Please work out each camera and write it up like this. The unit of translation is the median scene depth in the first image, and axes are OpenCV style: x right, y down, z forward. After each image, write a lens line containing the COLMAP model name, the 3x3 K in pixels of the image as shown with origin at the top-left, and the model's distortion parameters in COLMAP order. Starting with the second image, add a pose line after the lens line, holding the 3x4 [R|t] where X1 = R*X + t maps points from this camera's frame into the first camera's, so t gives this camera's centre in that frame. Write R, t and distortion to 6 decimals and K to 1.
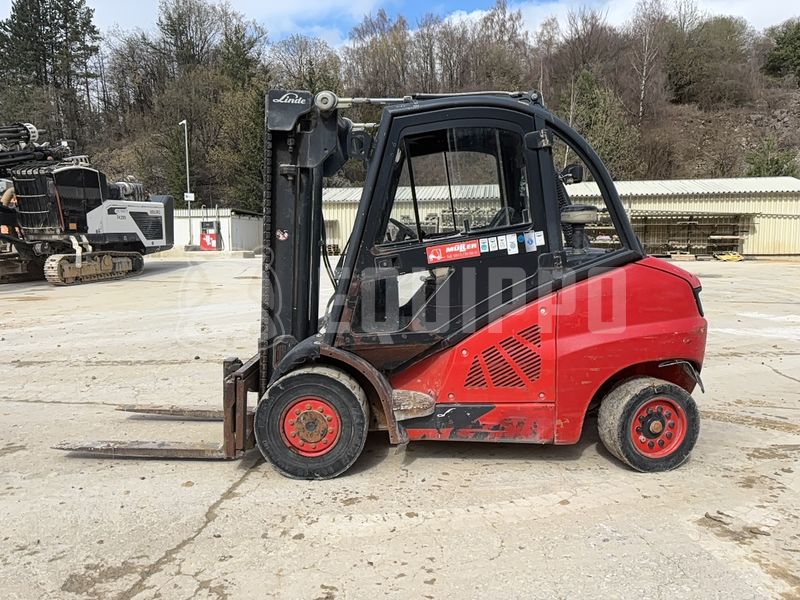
lens RADIAL K [[606.2, 0, 400.0], [0, 606.2, 300.0], [0, 0, 1]] dist [0.052422, -0.035693]
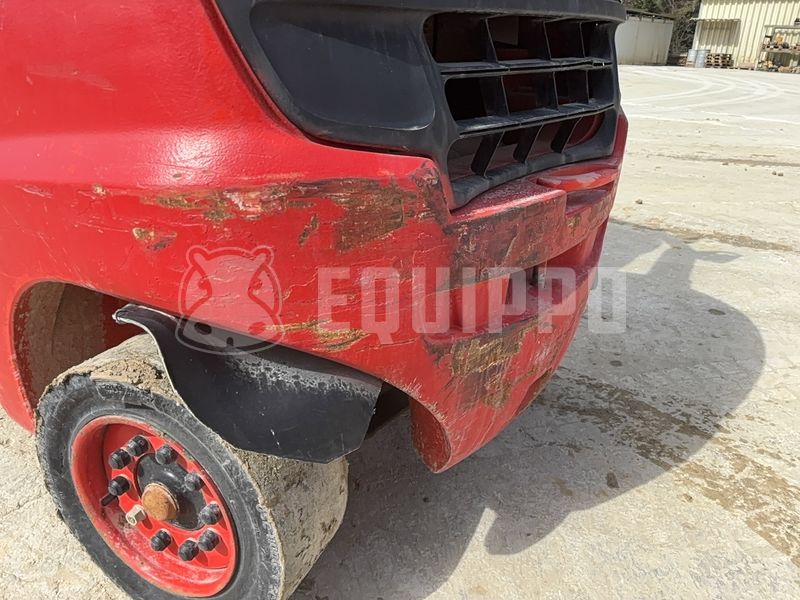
lens RADIAL K [[614.0, 0, 400.0], [0, 614.0, 300.0], [0, 0, 1]] dist [0.022070, -0.007670]
pose [[0.797069, 0.256126, -0.546883, 0.653369], [-0.094393, 0.947313, 0.306086, 0.011692], [0.596465, -0.192350, 0.779250, 0.859297]]
